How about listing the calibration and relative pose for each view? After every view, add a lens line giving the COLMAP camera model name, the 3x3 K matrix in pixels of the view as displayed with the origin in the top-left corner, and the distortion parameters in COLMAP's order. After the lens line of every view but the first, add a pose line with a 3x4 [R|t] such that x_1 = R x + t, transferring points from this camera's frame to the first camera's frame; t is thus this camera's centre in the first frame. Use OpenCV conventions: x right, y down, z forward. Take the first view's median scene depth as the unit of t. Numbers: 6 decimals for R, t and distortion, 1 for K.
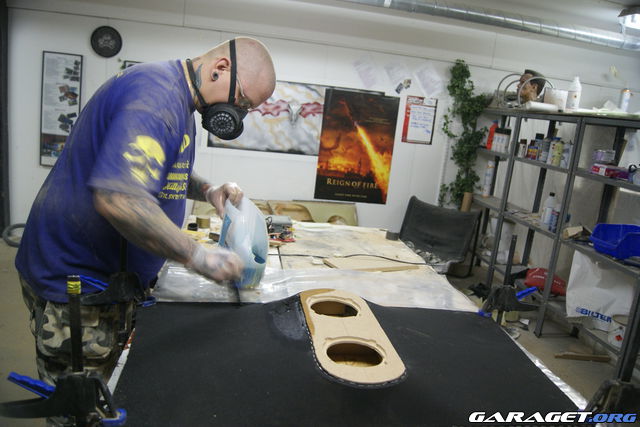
lens RADIAL K [[501.5, 0, 320.0], [0, 501.5, 213.5], [0, 0, 1]] dist [-0.084267, 0.010021]
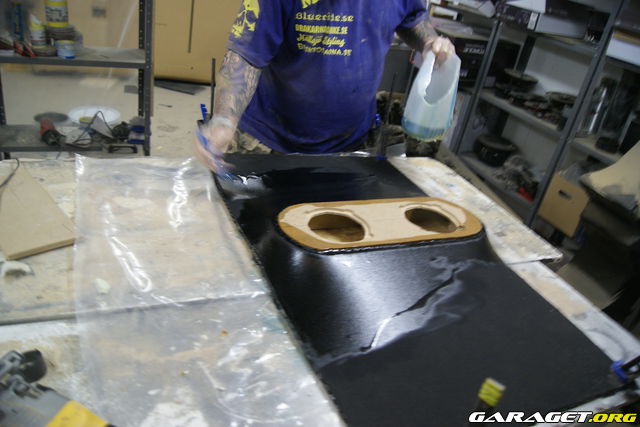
lens RADIAL K [[501.5, 0, 320.0], [0, 501.5, 213.5], [0, 0, 1]] dist [-0.084267, 0.010021]
pose [[-0.224232, -0.594967, 0.771838, -0.209739], [0.006763, 0.791037, 0.611731, -0.117602], [-0.974512, 0.142390, -0.173352, 0.431149]]
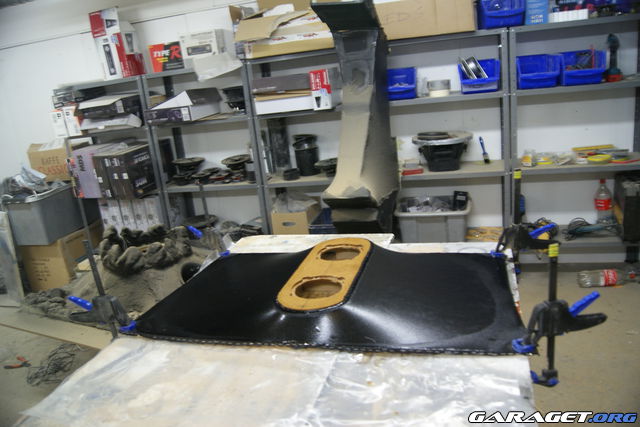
lens RADIAL K [[501.5, 0, 320.0], [0, 501.5, 213.5], [0, 0, 1]] dist [-0.084267, 0.010021]
pose [[-0.908145, -0.123889, 0.399905, -0.127321], [0.101092, 0.862055, 0.496630, -0.158597], [-0.406267, 0.491440, -0.770347, 0.625611]]
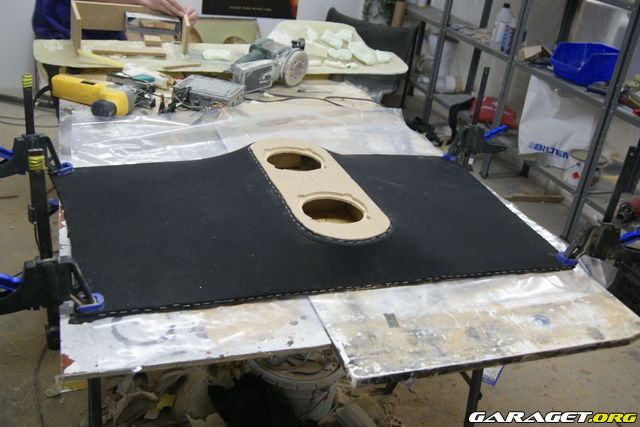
lens RADIAL K [[642.3, 0, 320.0], [0, 642.3, 213.5], [0, 0, 1]] dist [-0.051329, -0.004497]
pose [[0.982326, -0.073033, 0.172343, -0.044992], [0.022063, 0.959498, 0.280849, -0.013191], [-0.185874, -0.272083, 0.944151, -0.033273]]
